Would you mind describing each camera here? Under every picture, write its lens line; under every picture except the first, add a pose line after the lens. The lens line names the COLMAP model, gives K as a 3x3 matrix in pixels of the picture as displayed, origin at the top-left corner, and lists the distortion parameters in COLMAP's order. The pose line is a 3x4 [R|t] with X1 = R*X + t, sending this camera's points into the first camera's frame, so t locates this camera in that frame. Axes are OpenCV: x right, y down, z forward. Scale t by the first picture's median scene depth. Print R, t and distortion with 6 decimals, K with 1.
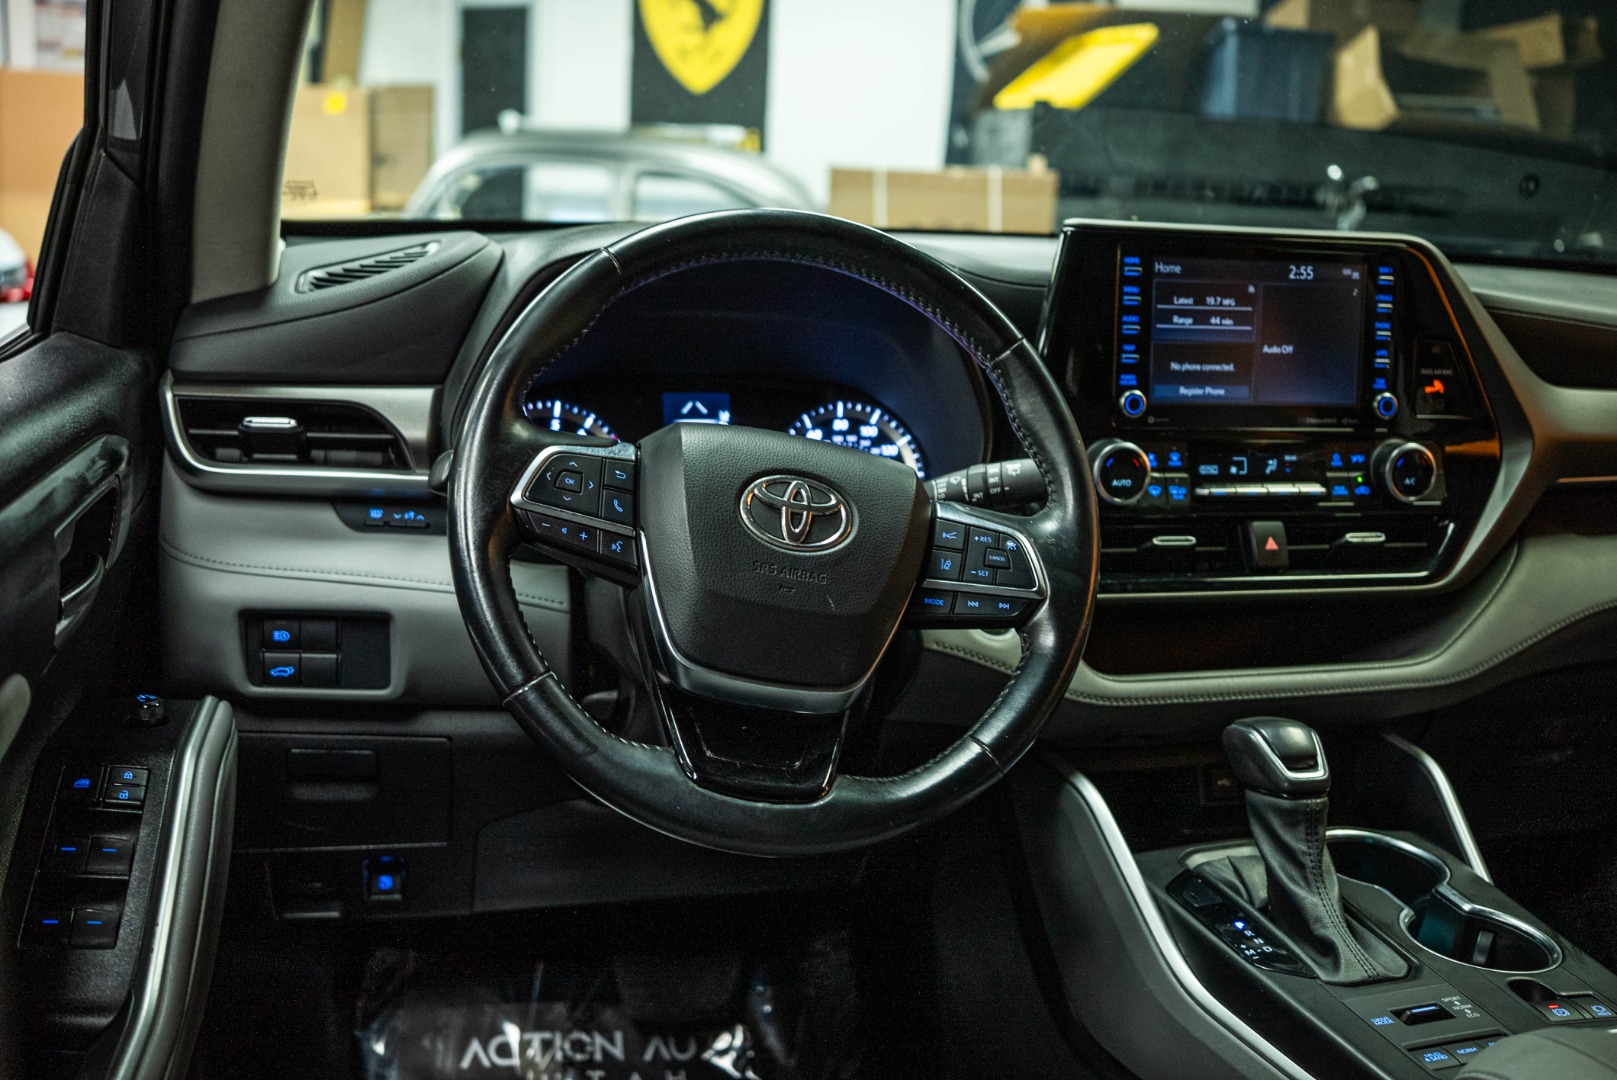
lens RADIAL K [[1616.0, 0, 808.4], [0, 1616.0, 541.9], [0, 0, 1]] dist [-0.034171, 0.000000]
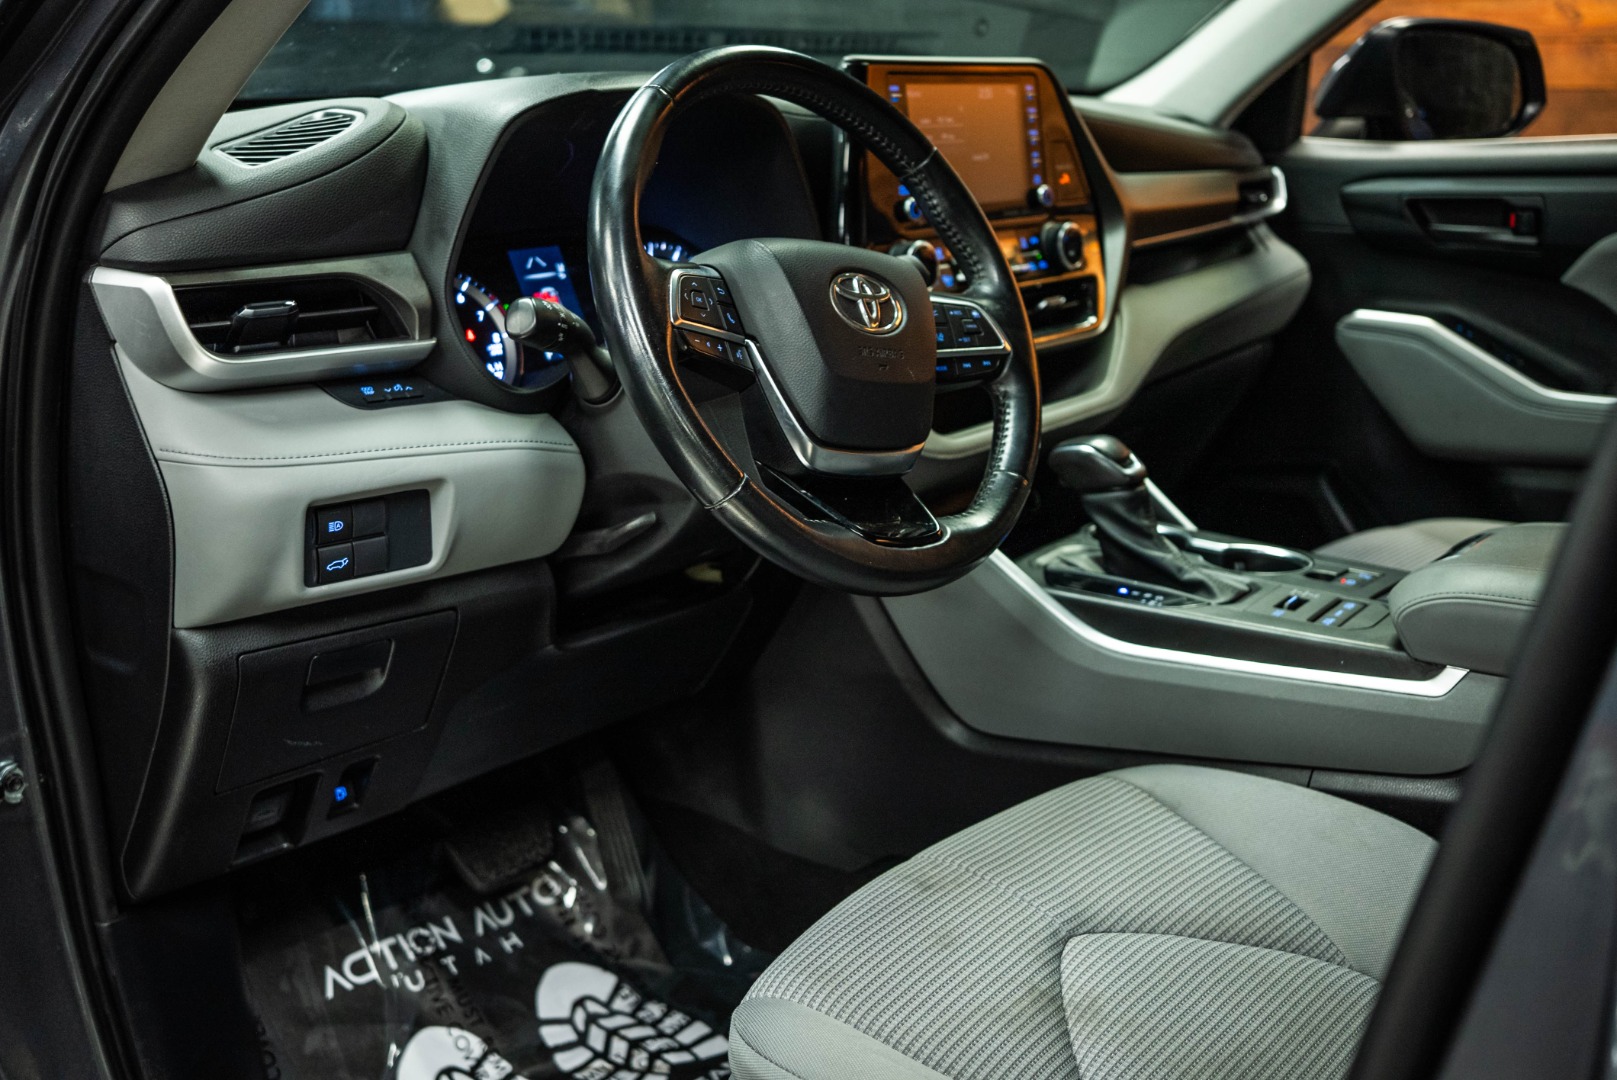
lens RADIAL K [[1616.0, 0, 806.3], [0, 1616.0, 541.0], [0, 0, 1]] dist [-0.034171, 0.000000]
pose [[0.819239, -0.206176, 0.535107, -0.587207], [0.179704, 0.978432, 0.101865, 0.019289], [-0.544568, 0.012709, 0.838620, 0.051810]]
